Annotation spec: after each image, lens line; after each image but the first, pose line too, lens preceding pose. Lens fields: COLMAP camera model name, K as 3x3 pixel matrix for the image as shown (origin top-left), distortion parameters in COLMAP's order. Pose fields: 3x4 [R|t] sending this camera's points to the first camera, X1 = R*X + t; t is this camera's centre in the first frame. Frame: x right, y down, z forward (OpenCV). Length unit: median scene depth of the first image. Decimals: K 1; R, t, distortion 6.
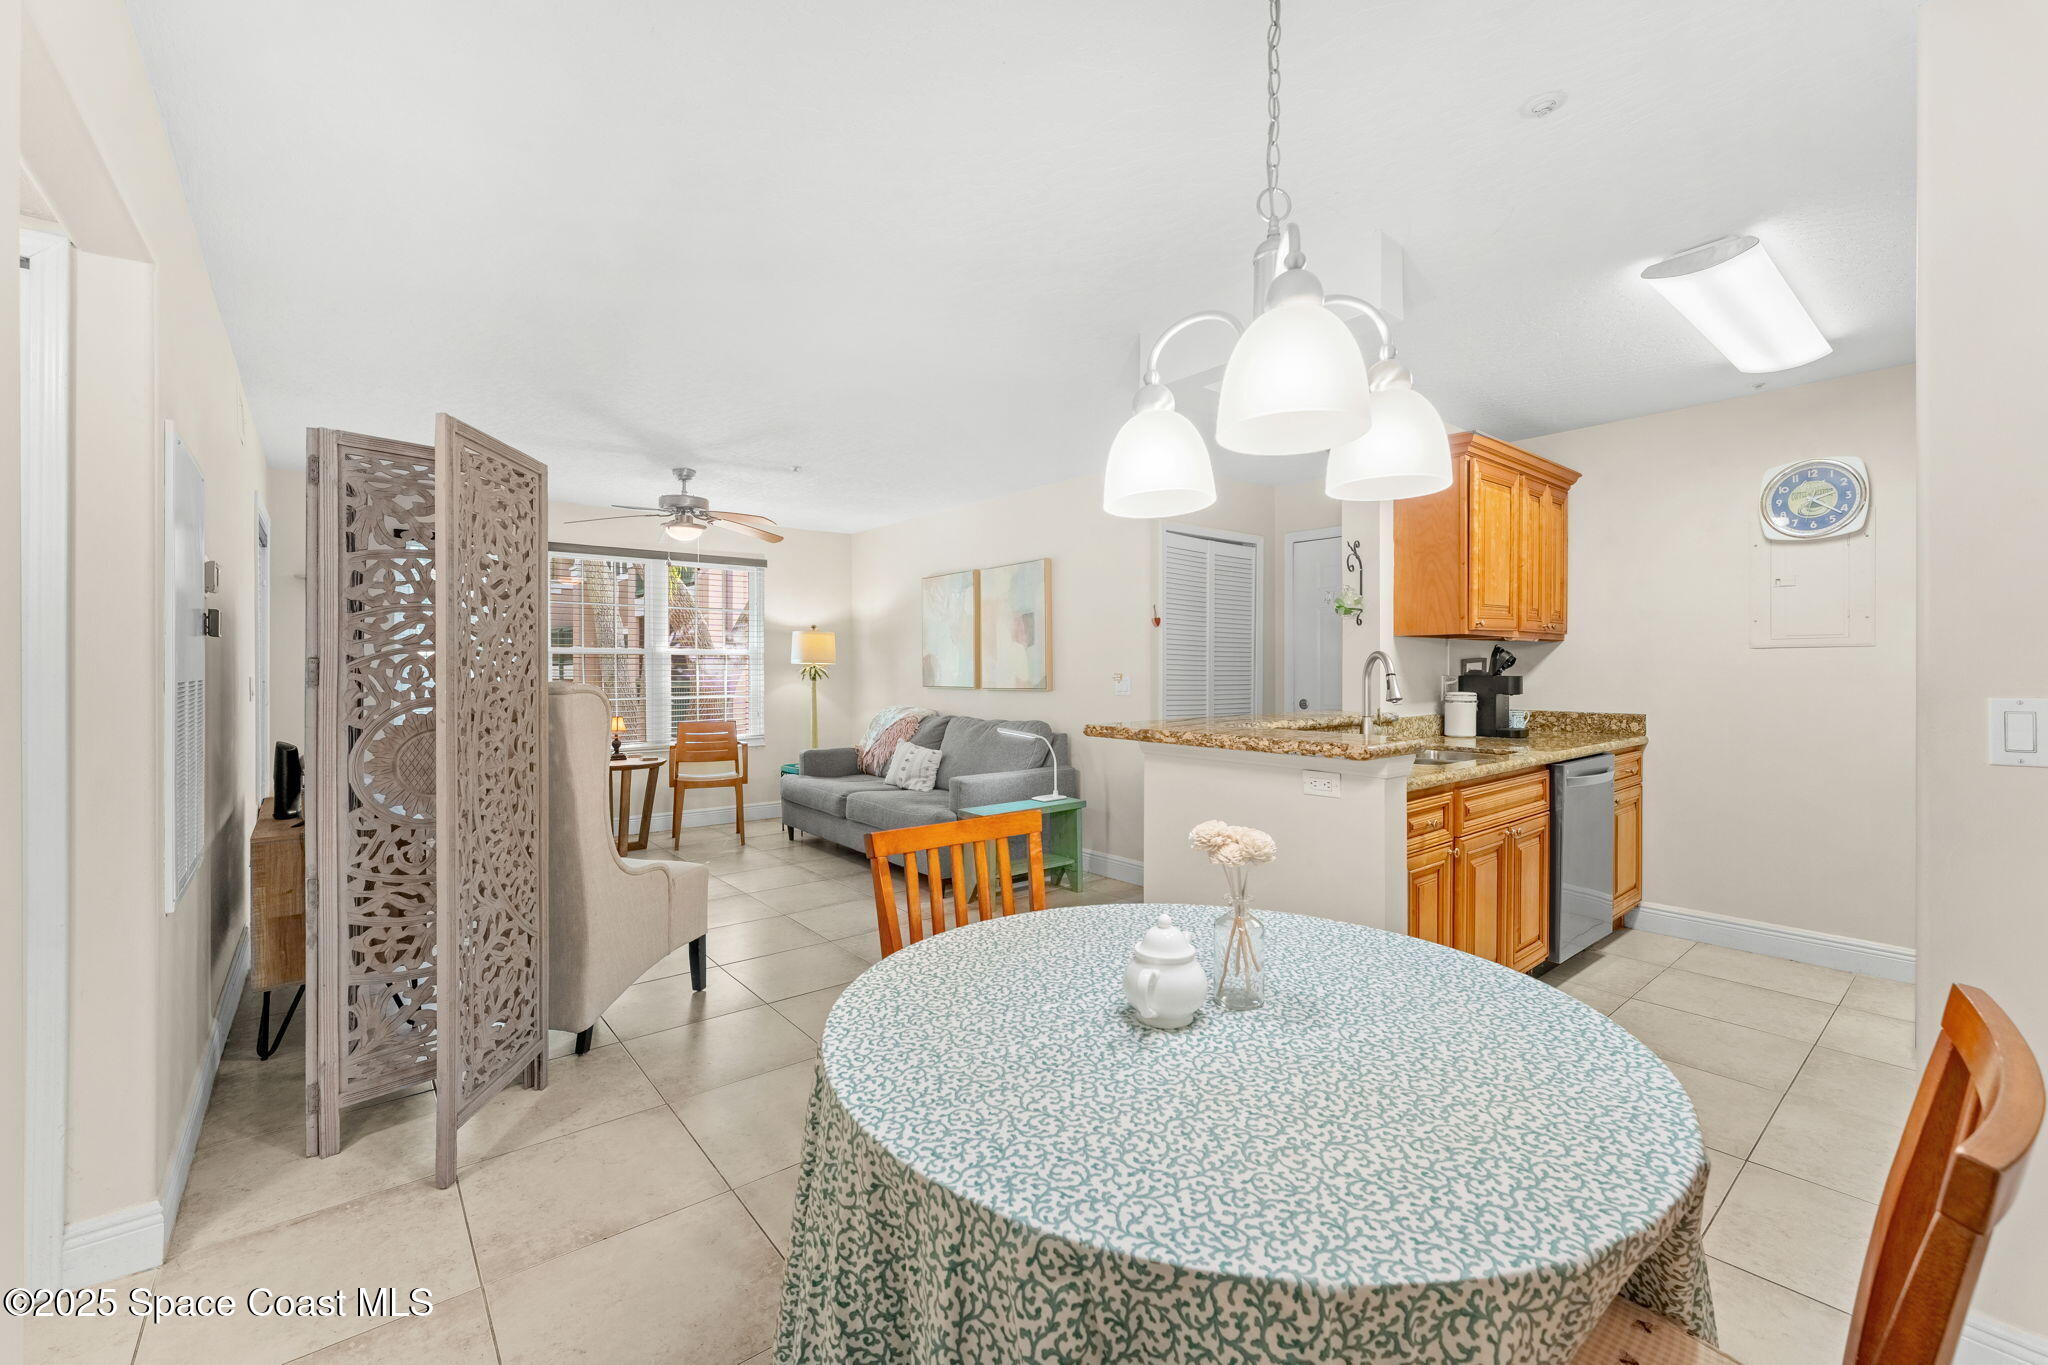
lens RADIAL K [[817.0, 0, 1028.2], [0, 817.0, 675.7], [0, 0, 1]] dist [-0.001662, -0.000140]
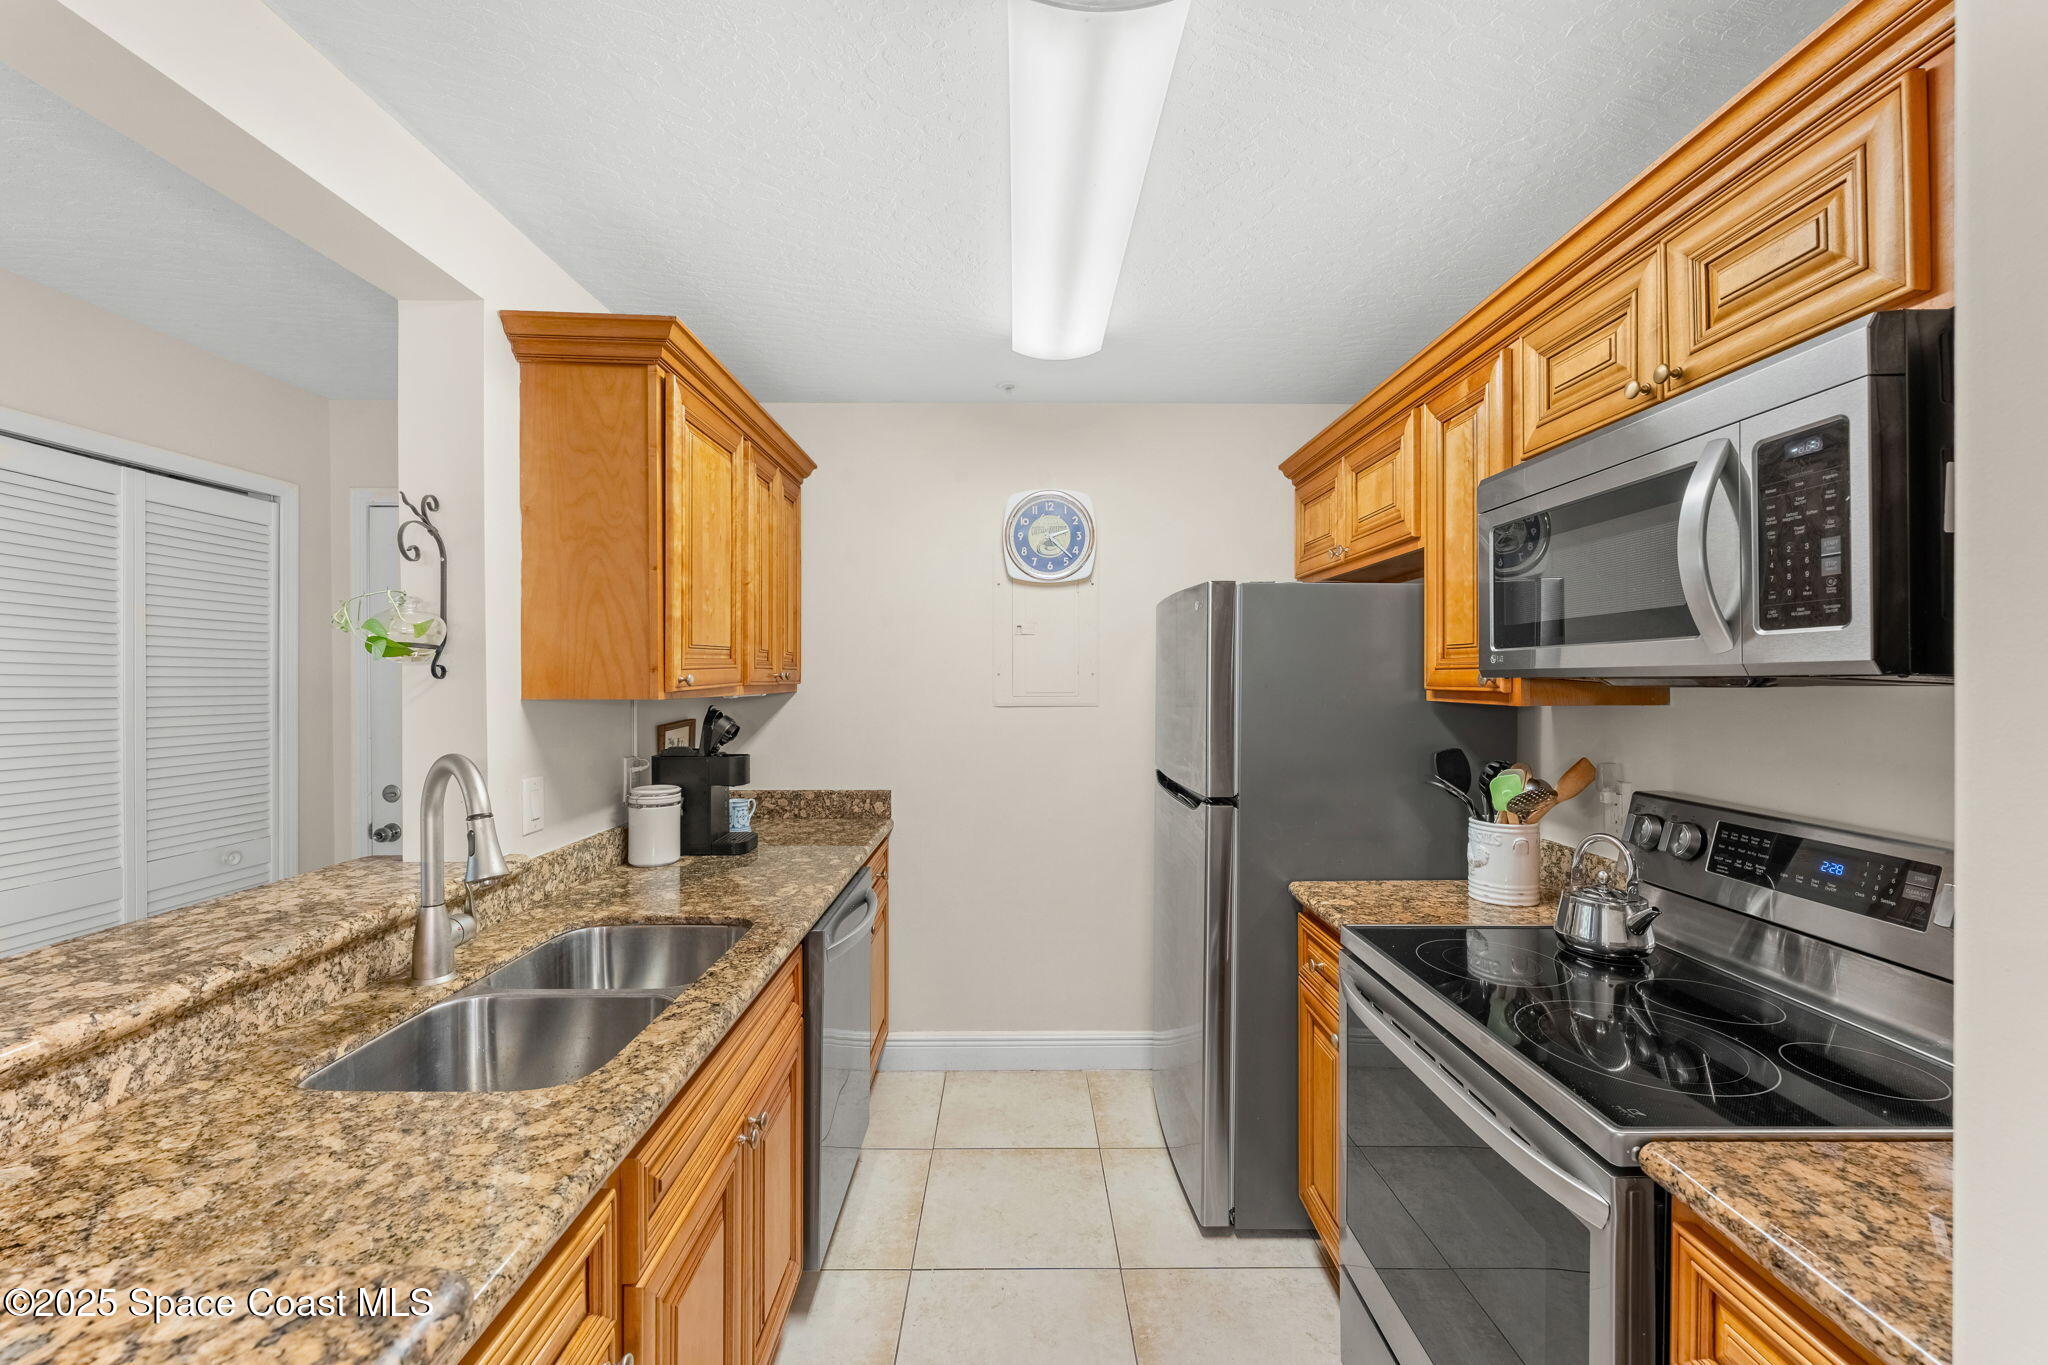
lens RADIAL K [[817.0, 0, 1023.5], [0, 817.0, 681.4], [0, 0, 1]] dist [-0.001662, -0.000140]
pose [[0.625362, -0.002816, 0.780330, 0.248348], [0.006459, 0.999978, -0.001568, -0.056640], [-0.780308, 0.006021, 0.625366, 0.445240]]
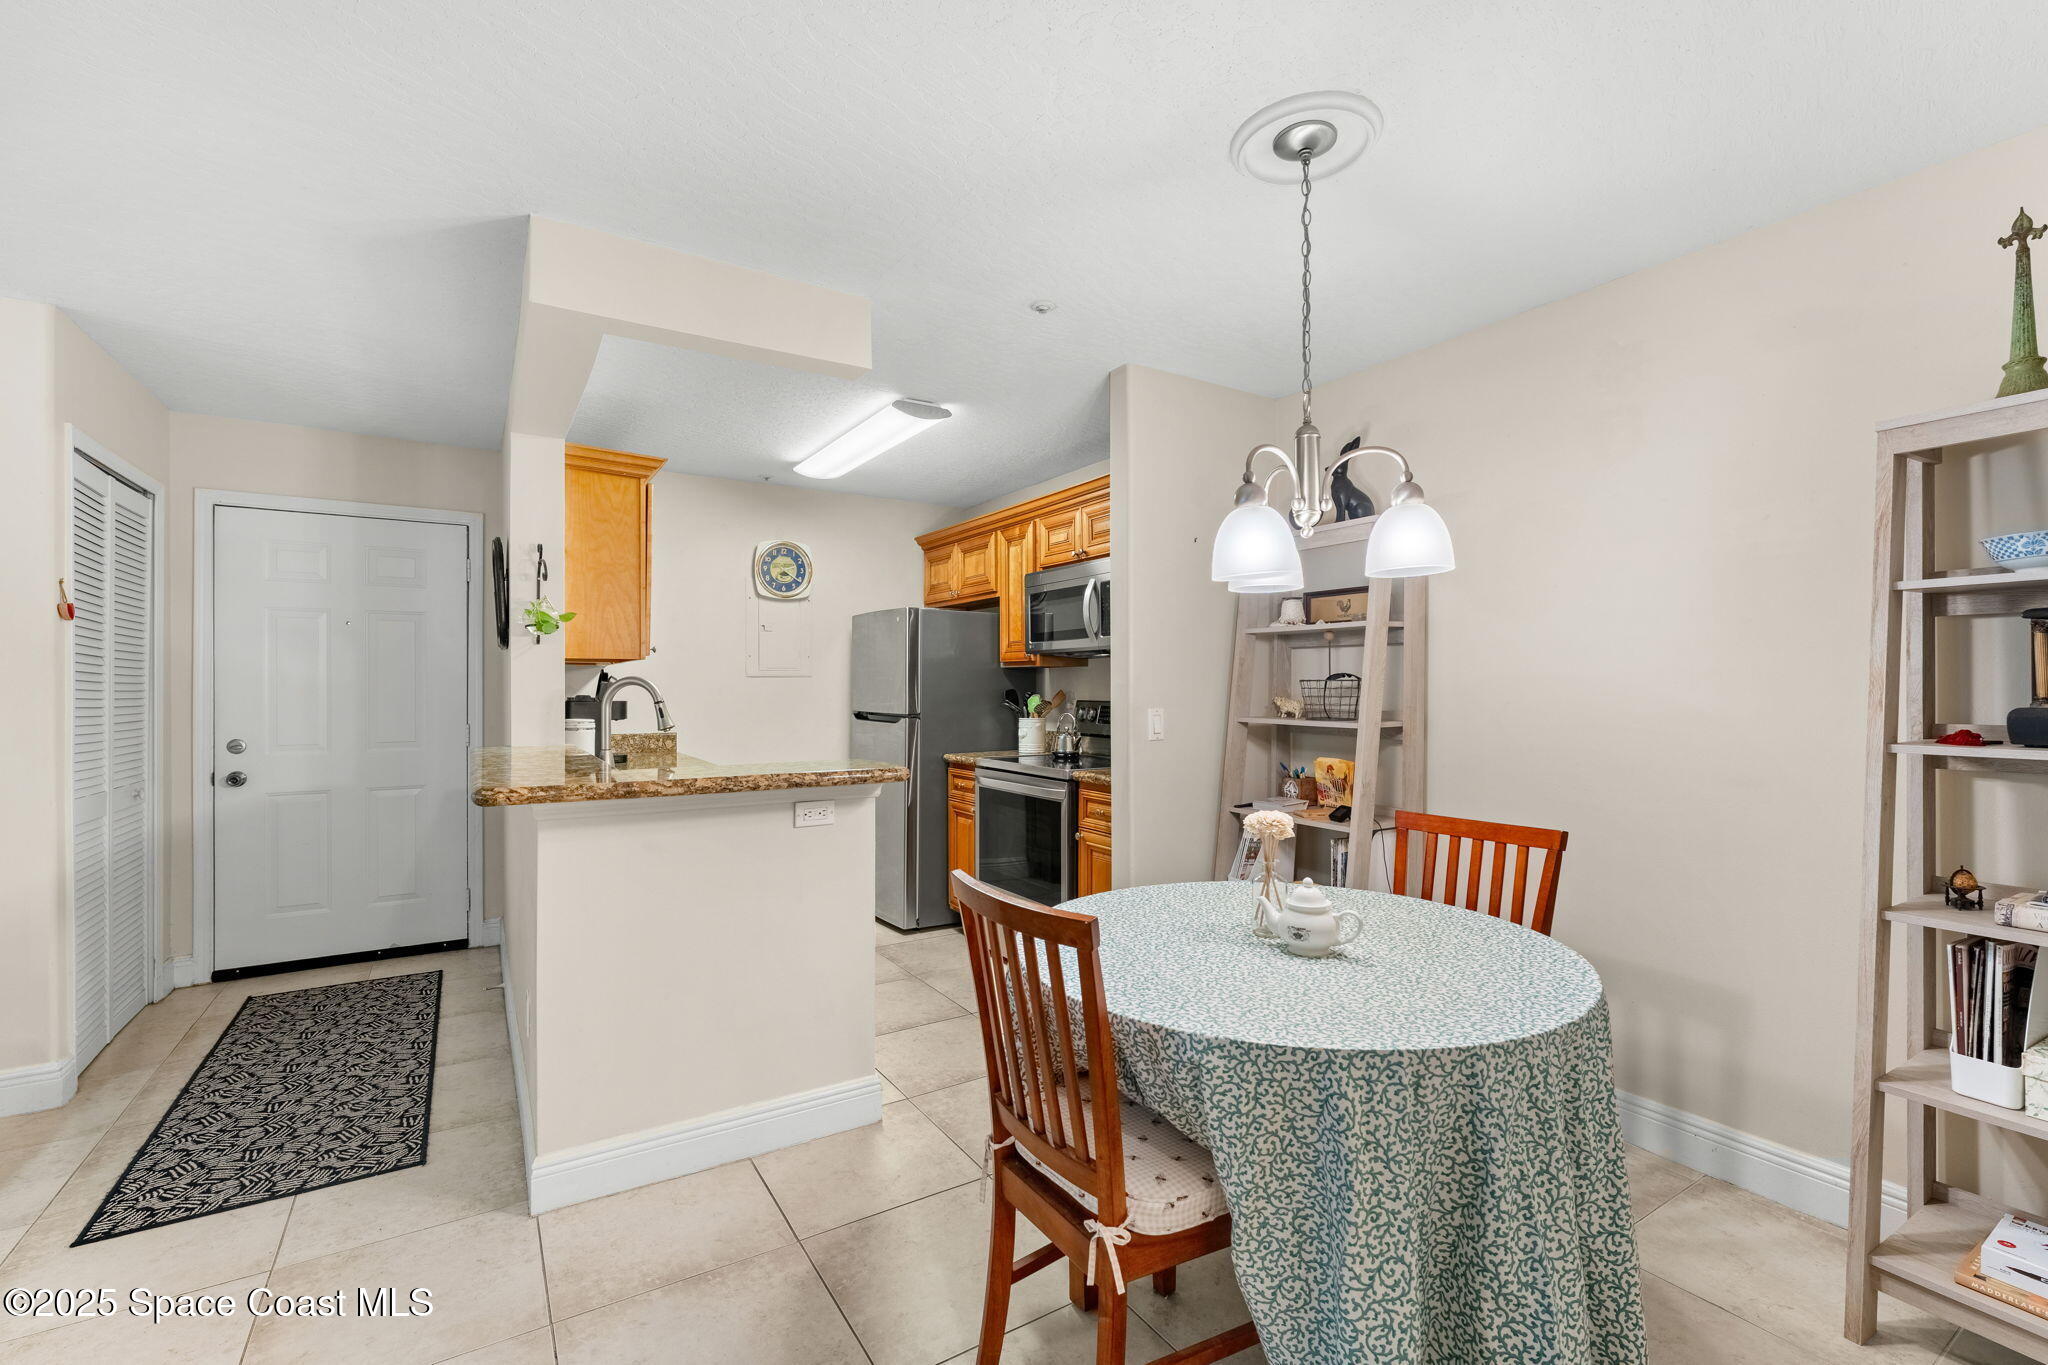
lens RADIAL K [[882.7, 0, 1022.8], [0, 882.7, 682.0], [0, 0, 1]] dist [0.000046, -0.001030]
pose [[0.121468, 0.004972, 0.992583, -0.435140], [0.009537, 0.999935, -0.006176, -0.012448], [-0.992550, 0.010216, 0.121413, 0.388348]]
